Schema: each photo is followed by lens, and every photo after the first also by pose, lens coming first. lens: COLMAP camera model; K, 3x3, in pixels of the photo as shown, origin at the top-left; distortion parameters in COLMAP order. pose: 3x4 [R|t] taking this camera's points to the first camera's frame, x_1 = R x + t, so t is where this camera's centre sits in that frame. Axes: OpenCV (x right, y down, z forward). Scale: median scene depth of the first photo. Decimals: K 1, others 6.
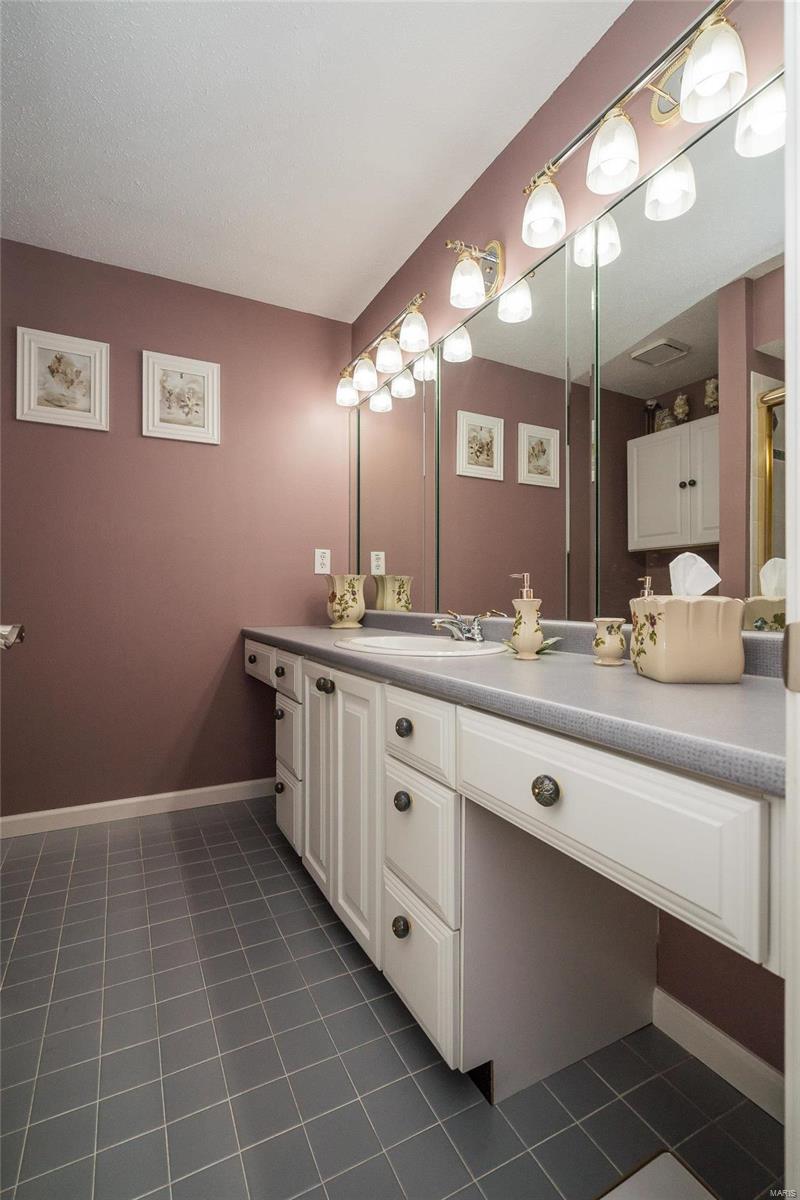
lens RADIAL K [[549.3, 0, 399.2], [0, 549.3, 600.0], [0, 0, 1]] dist [-0.004700, -0.000207]
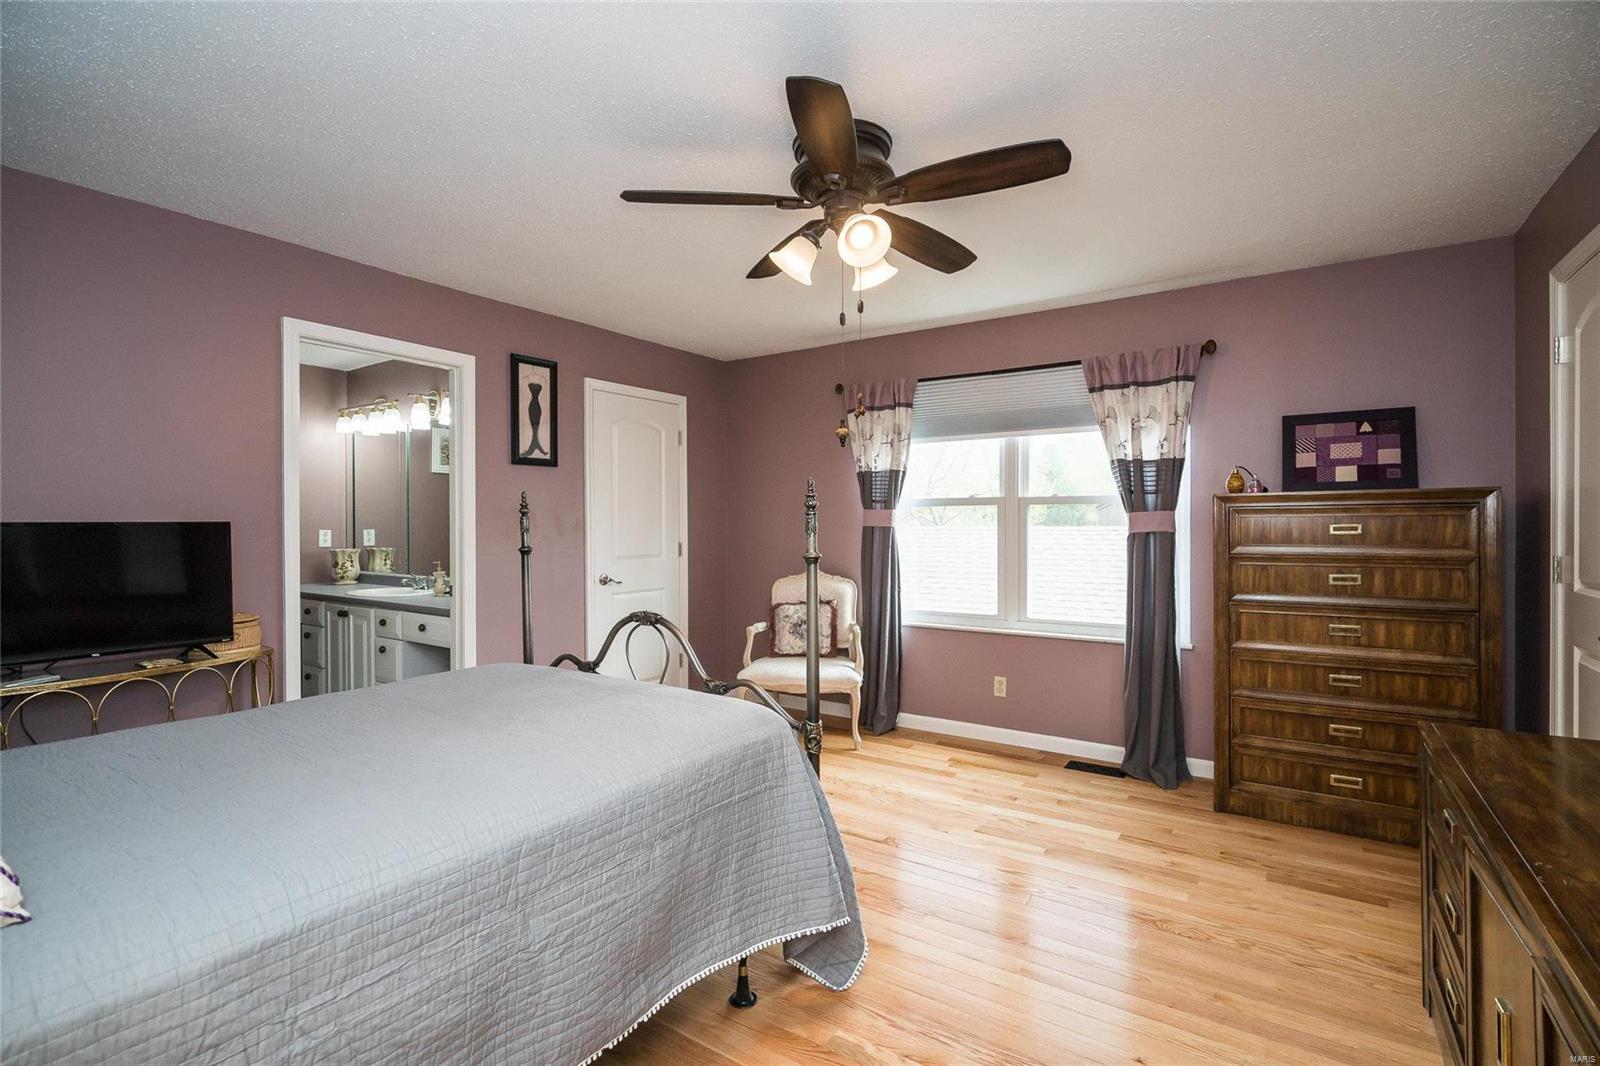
lens RADIAL K [[732.5, 0, 799.9], [0, 732.5, 527.7], [0, 0, 1]] dist [-0.004700, -0.000207]
pose [[0.879303, -0.010110, 0.476156, 0.048577], [0.009566, 0.999948, 0.003566, -0.103551], [-0.476167, 0.001419, 0.879354, -1.431662]]
